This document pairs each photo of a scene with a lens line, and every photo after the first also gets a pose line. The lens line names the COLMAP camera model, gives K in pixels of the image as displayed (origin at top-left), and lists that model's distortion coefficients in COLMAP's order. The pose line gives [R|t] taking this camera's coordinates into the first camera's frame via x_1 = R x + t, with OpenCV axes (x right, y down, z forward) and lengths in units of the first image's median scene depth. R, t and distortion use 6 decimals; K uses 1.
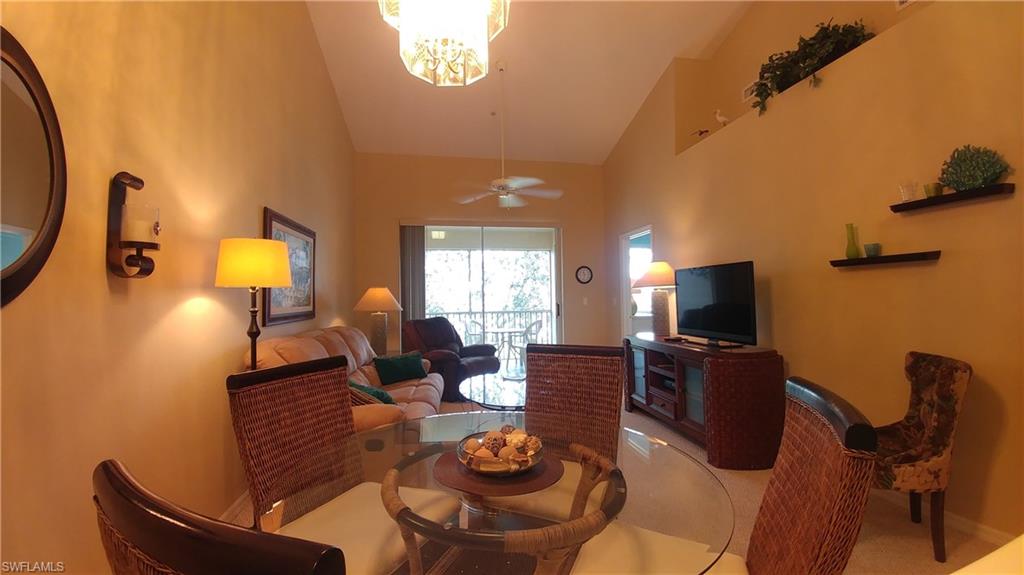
lens RADIAL K [[417.6, 0, 491.9], [0, 417.6, 277.7], [0, 0, 1]] dist [0.000095, -0.000058]
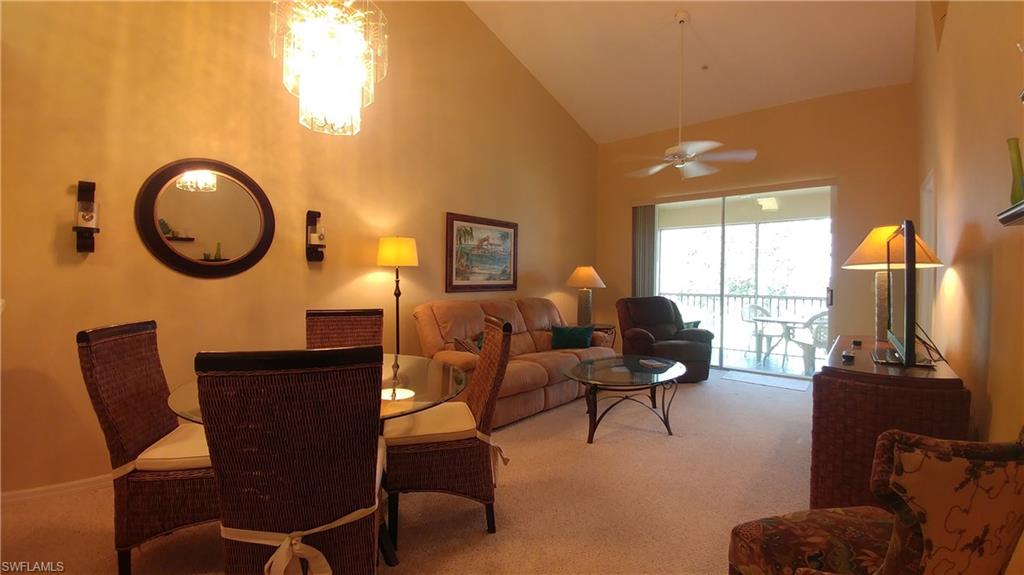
lens RADIAL K [[415.5, 0, 512.0], [0, 415.5, 287.5], [0, 0, 1]] dist [0.000022, -0.000056]
pose [[0.666998, 0.041737, -0.743890, 0.407300], [0.014495, 0.997514, 0.068964, -0.000310], [0.744919, -0.056782, 0.664735, 0.100098]]
